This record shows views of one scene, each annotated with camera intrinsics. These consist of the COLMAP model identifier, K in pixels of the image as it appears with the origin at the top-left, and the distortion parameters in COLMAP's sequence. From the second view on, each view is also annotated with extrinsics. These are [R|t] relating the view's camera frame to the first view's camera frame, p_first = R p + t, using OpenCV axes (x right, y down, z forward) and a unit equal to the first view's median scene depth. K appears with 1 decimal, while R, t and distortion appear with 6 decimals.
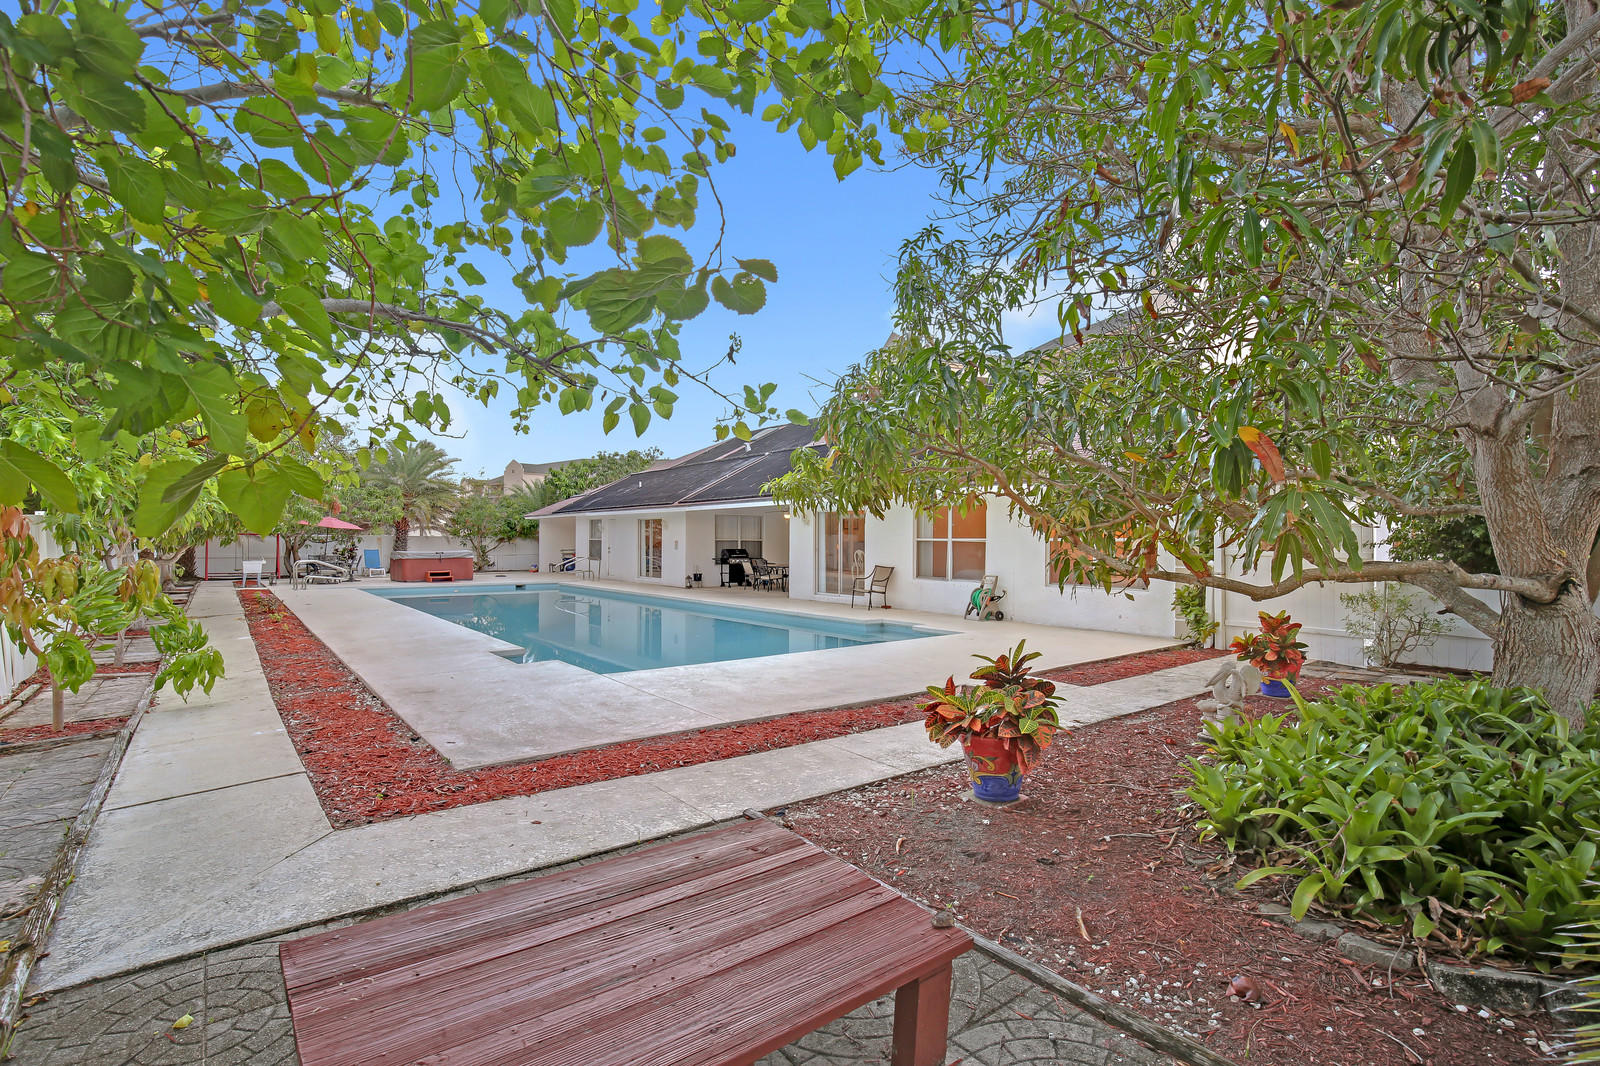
lens RADIAL K [[753.4, 0, 795.7], [0, 753.4, 530.6], [0, 0, 1]] dist [-0.022956, 0.003804]
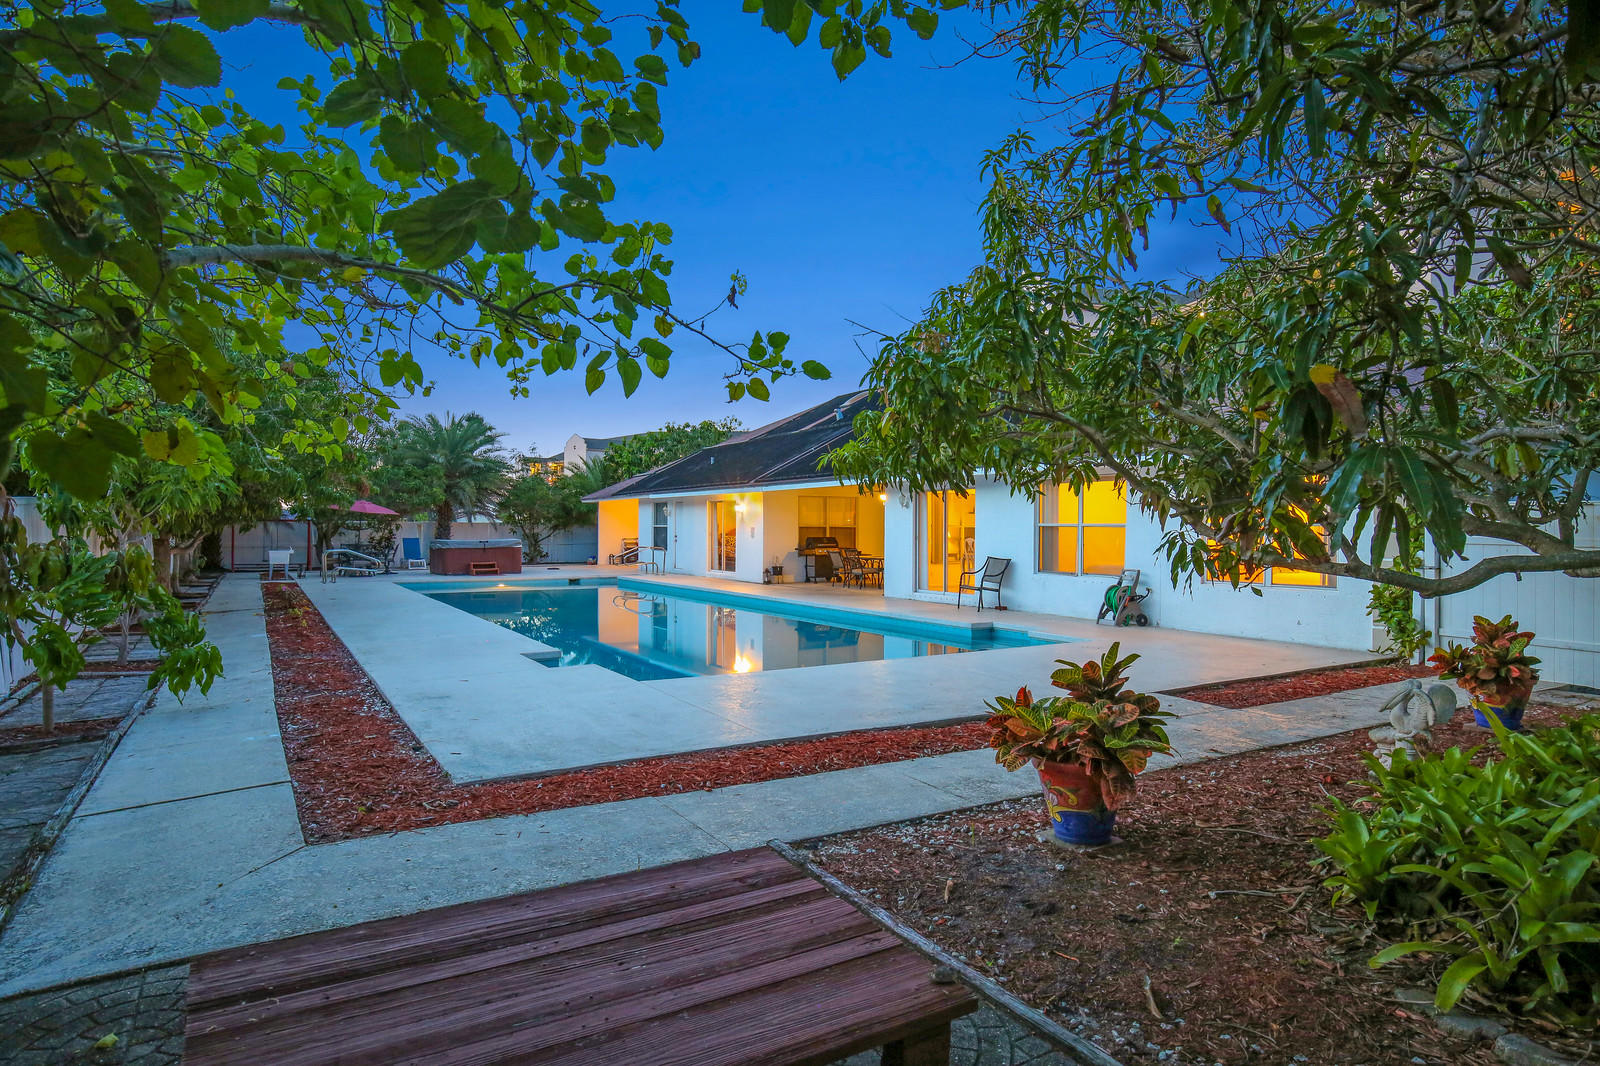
lens RADIAL K [[909.6, 0, 795.9], [0, 909.6, 527.5], [0, 0, 1]] dist [0.001398, -0.001587]
pose [[0.992444, -0.000460, -0.122699, 0.073267], [0.001973, 0.999924, 0.012208, 0.007538], [0.122684, -0.012358, 0.992369, -0.003580]]
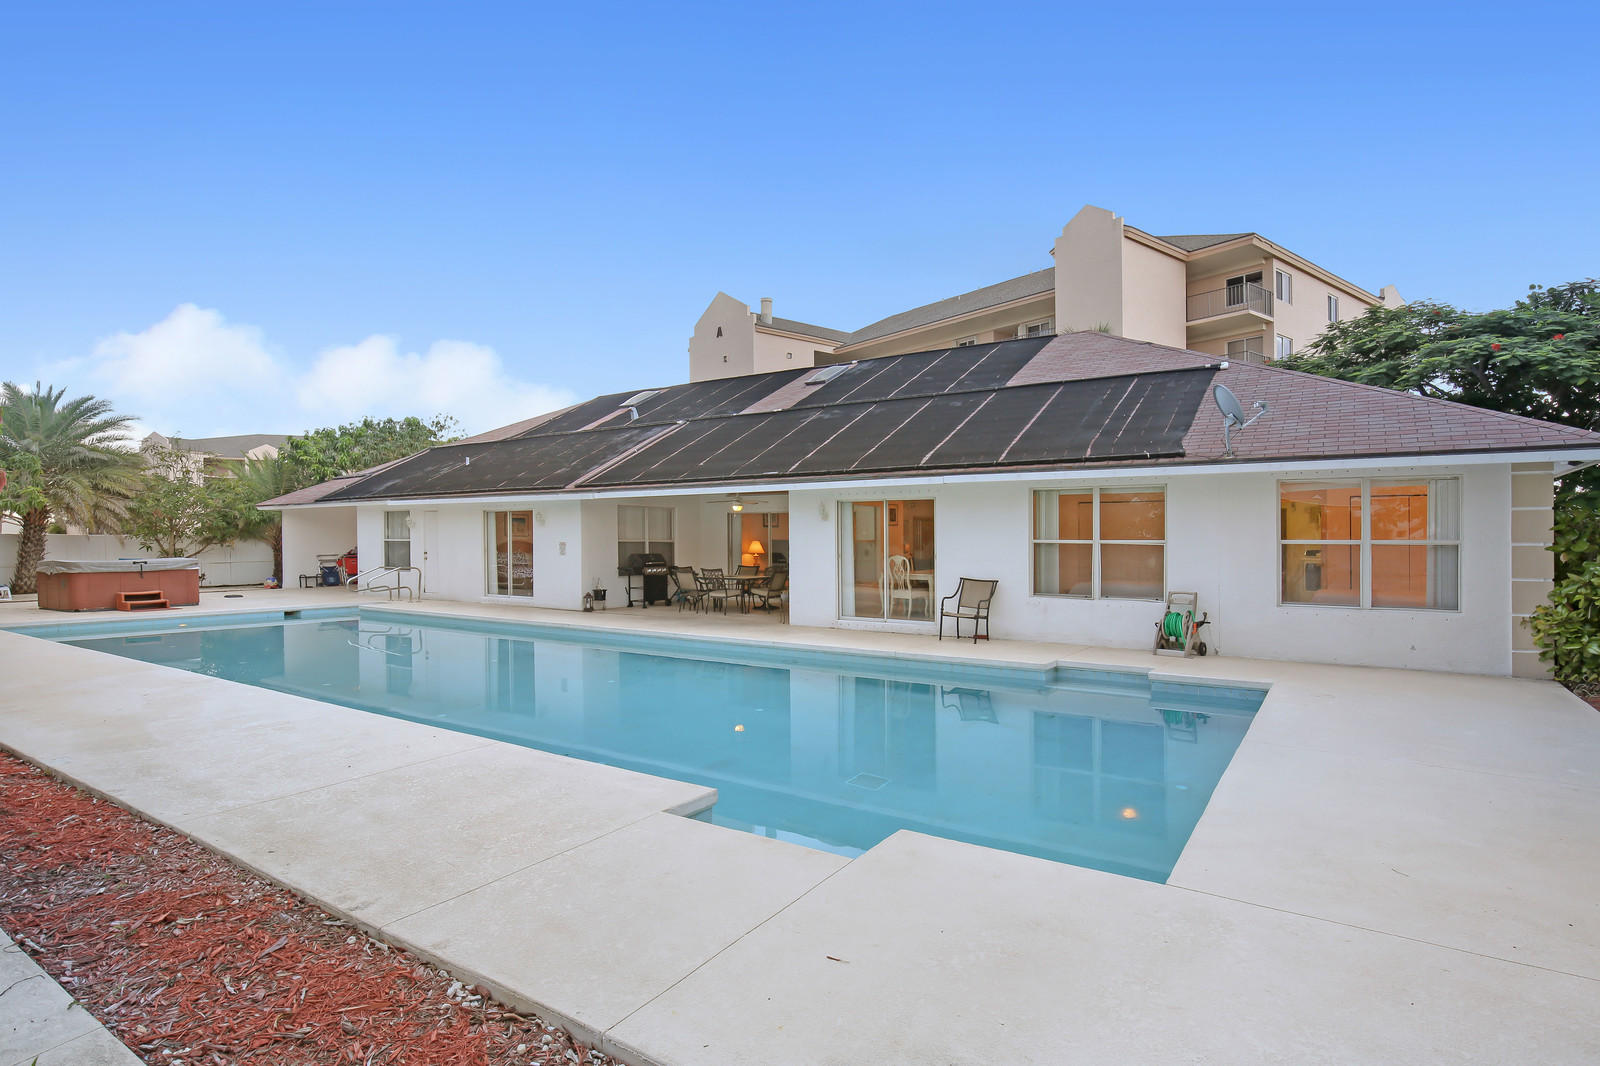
lens RADIAL K [[836.6, 0, 798.5], [0, 836.6, 550.1], [0, 0, 1]] dist [-0.015039, 0.000066]
pose [[0.952187, -0.003751, 0.305494, -0.968715], [-0.003857, 0.999697, 0.024297, 0.006217], [-0.305493, -0.024314, 0.951884, 1.073425]]
